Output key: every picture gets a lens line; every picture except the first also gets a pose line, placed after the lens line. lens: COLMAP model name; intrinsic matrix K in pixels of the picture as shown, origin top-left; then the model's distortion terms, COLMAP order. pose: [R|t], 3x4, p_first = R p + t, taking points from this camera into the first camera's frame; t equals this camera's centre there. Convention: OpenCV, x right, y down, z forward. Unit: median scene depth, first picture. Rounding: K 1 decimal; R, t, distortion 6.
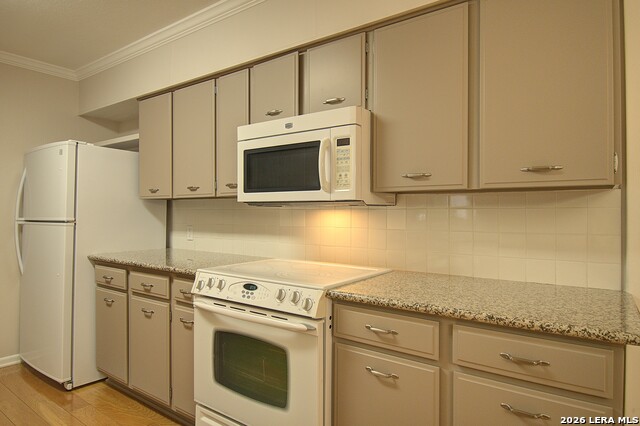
lens RADIAL K [[377.4, 0, 320.0], [0, 377.4, 213.0], [0, 0, 1]] dist [0.000818, -0.000987]
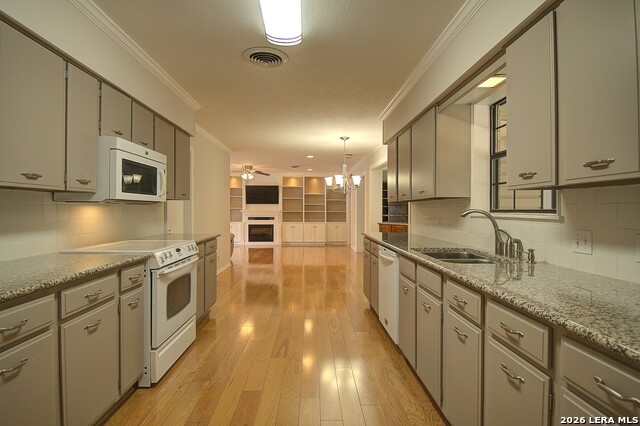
lens RADIAL K [[377.4, 0, 320.0], [0, 377.4, 213.0], [0, 0, 1]] dist [0.000818, -0.000987]
pose [[-0.605859, -0.012070, 0.795480, -1.602161], [-0.002772, 0.999911, 0.013061, -0.002546], [-0.795567, 0.005708, -0.605839, 1.238408]]
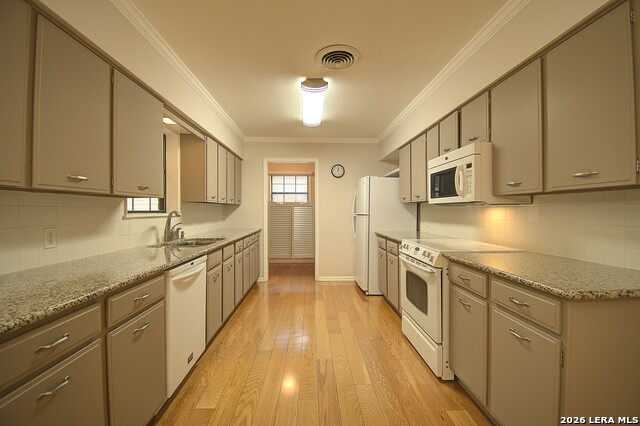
lens RADIAL K [[281.7, 0, 320.0], [0, 281.7, 213.0], [0, 0, 1]] dist [0.000210, -0.000274]
pose [[0.611188, 0.000534, -0.791485, 0.517012], [0.005453, 0.999973, 0.004885, 0.003836], [0.791467, -0.007301, 0.611169, -0.202065]]
